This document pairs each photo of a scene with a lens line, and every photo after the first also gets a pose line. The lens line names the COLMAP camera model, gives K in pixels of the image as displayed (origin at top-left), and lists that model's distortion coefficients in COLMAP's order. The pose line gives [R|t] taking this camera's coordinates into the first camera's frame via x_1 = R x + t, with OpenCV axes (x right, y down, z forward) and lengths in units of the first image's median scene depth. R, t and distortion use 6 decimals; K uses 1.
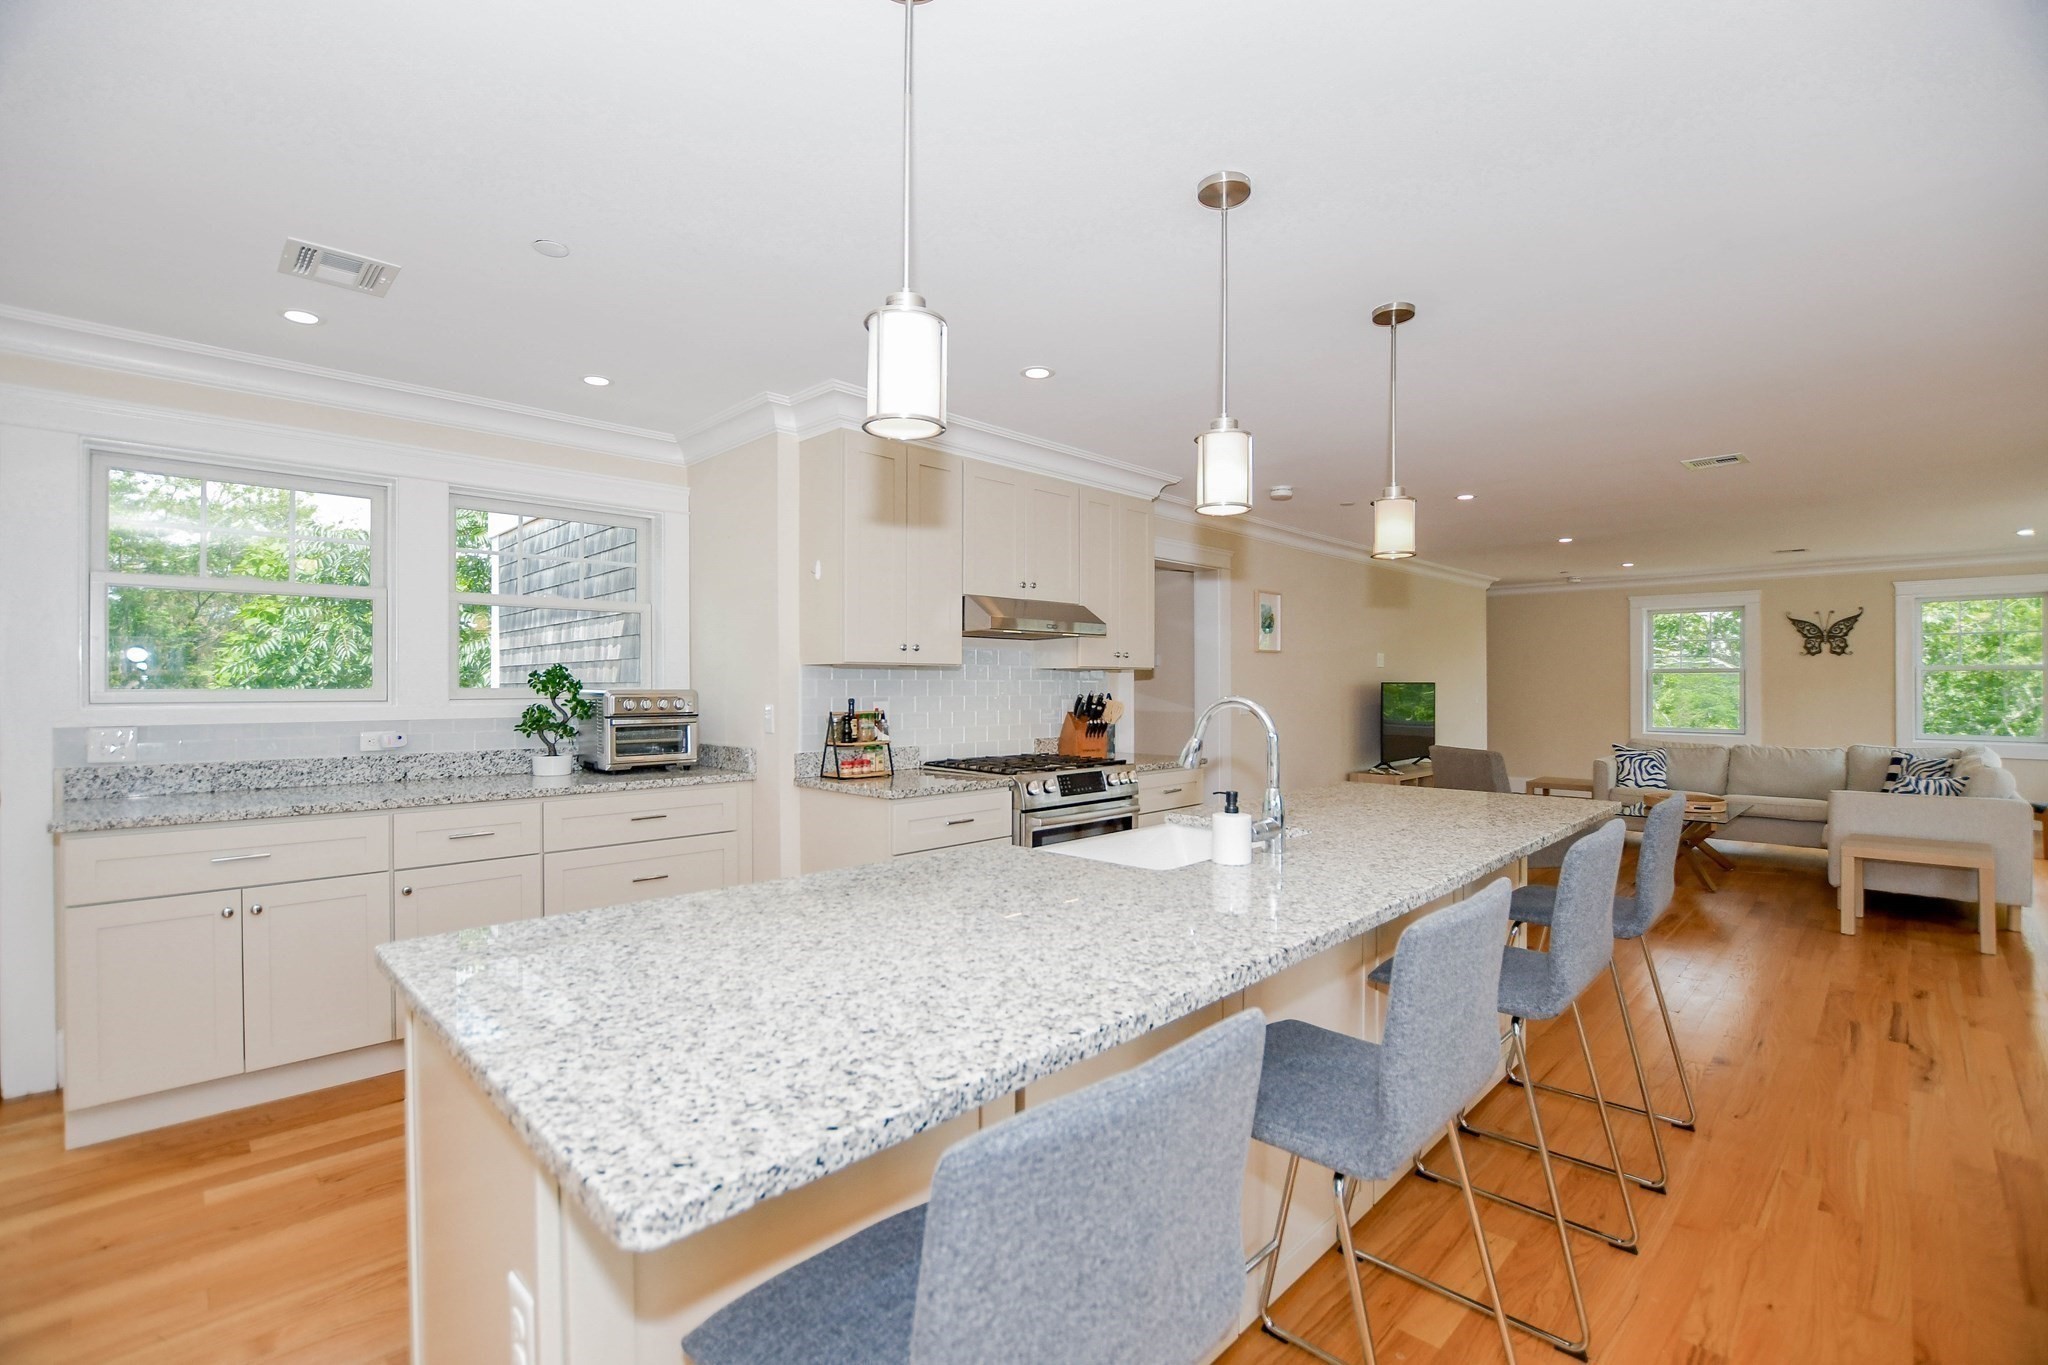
lens RADIAL K [[903.1, 0, 1023.1], [0, 903.1, 684.5], [0, 0, 1]] dist [-0.027798, 0.002055]
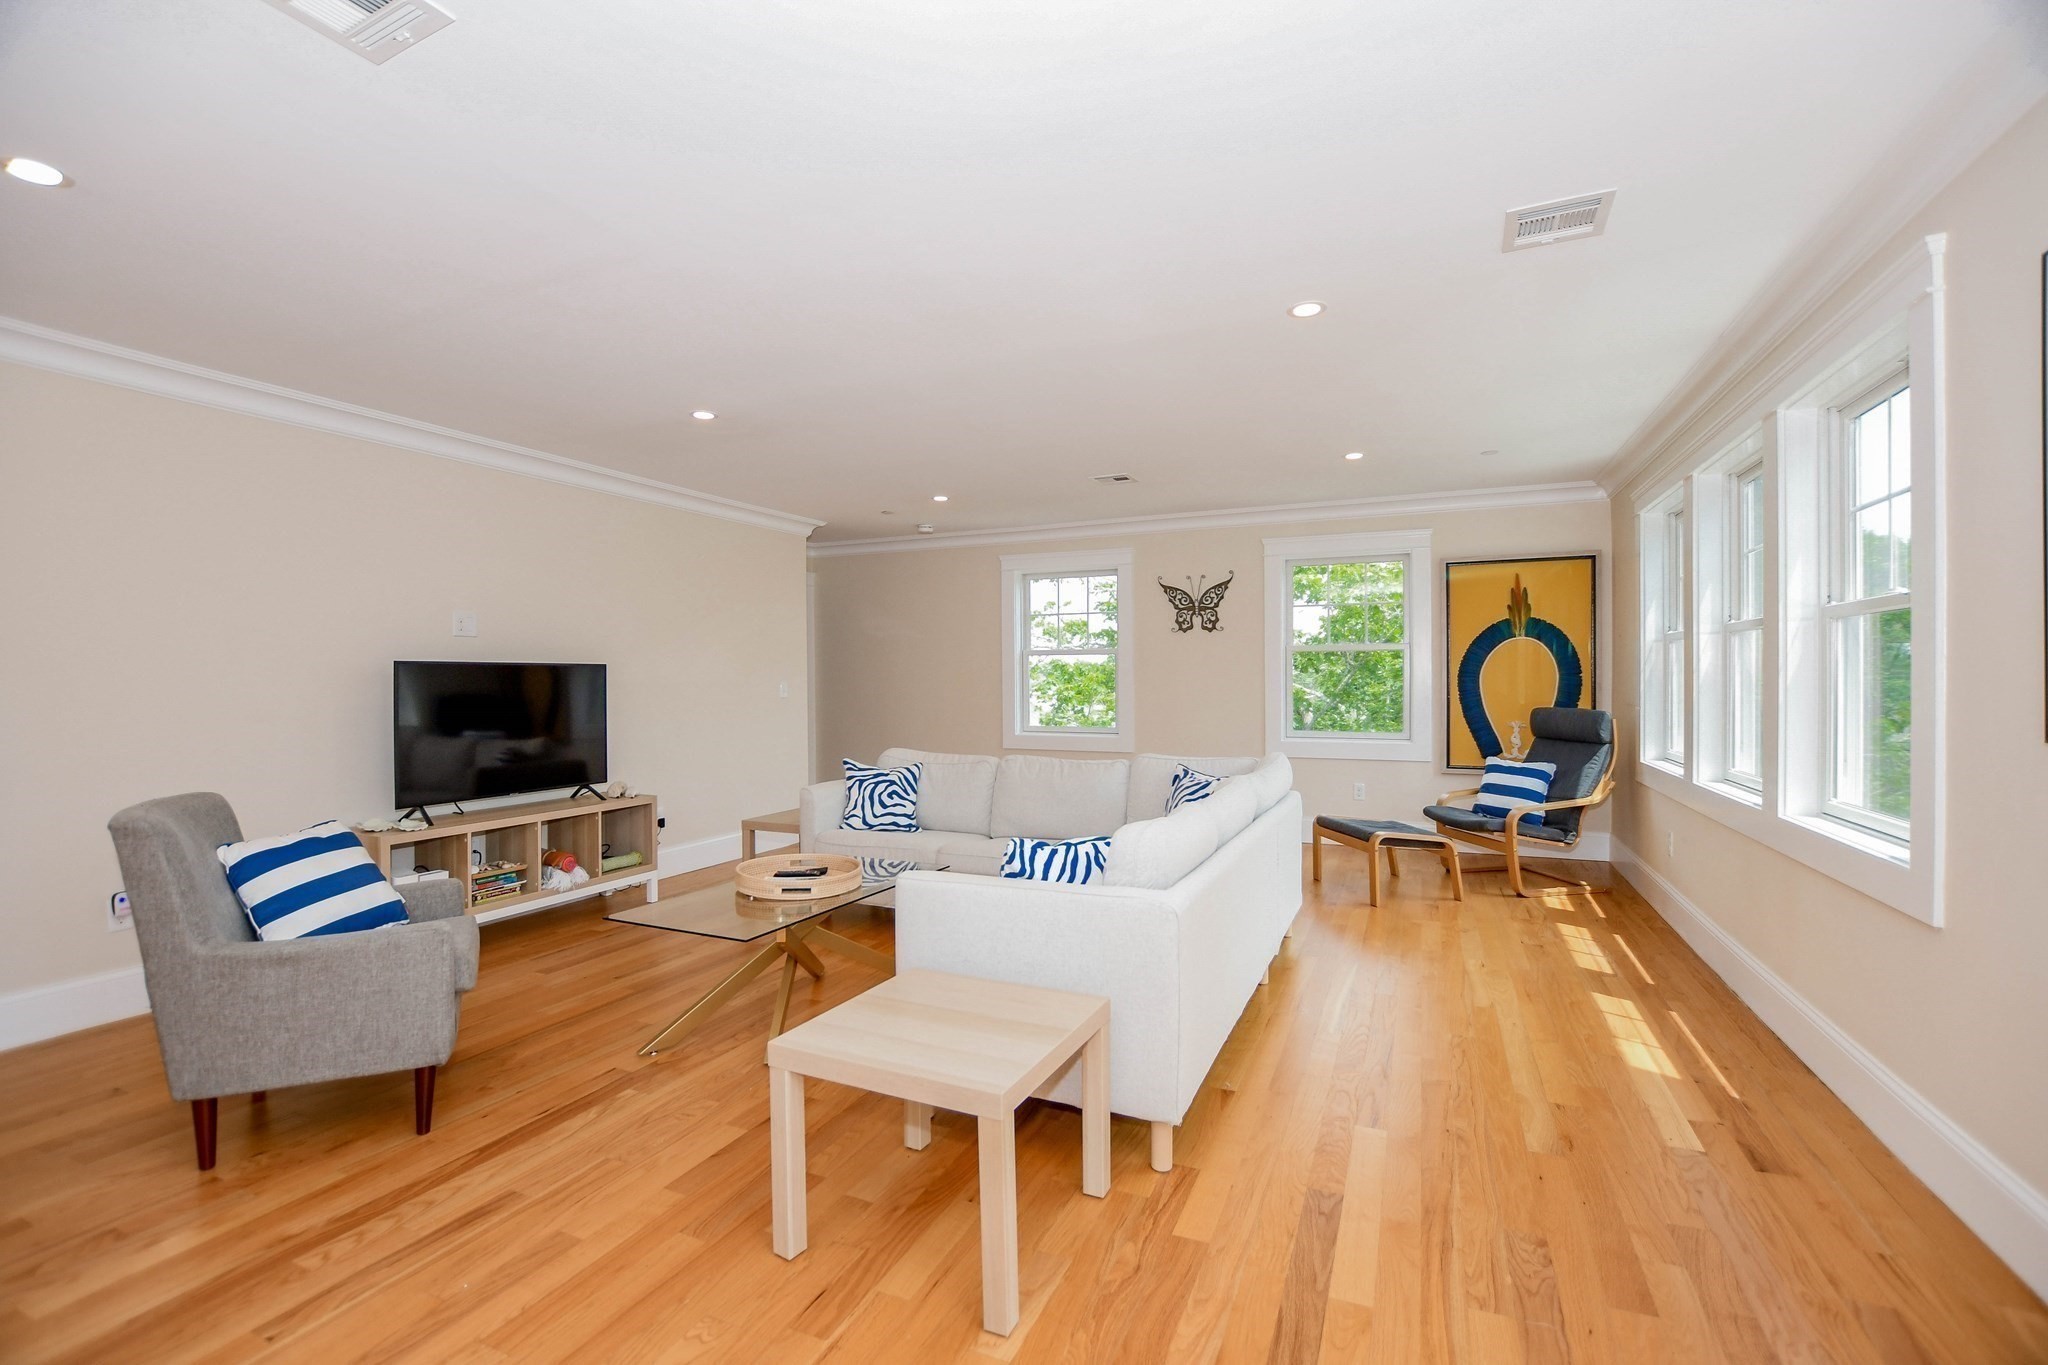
lens RADIAL K [[903.1, 0, 1016.3], [0, 903.1, 680.3], [0, 0, 1]] dist [-0.027798, 0.002055]
pose [[0.936306, -0.003902, 0.351164, 0.478066], [0.004290, 0.999991, -0.000324, 0.009526], [-0.351160, 0.001810, 0.936314, 0.308724]]
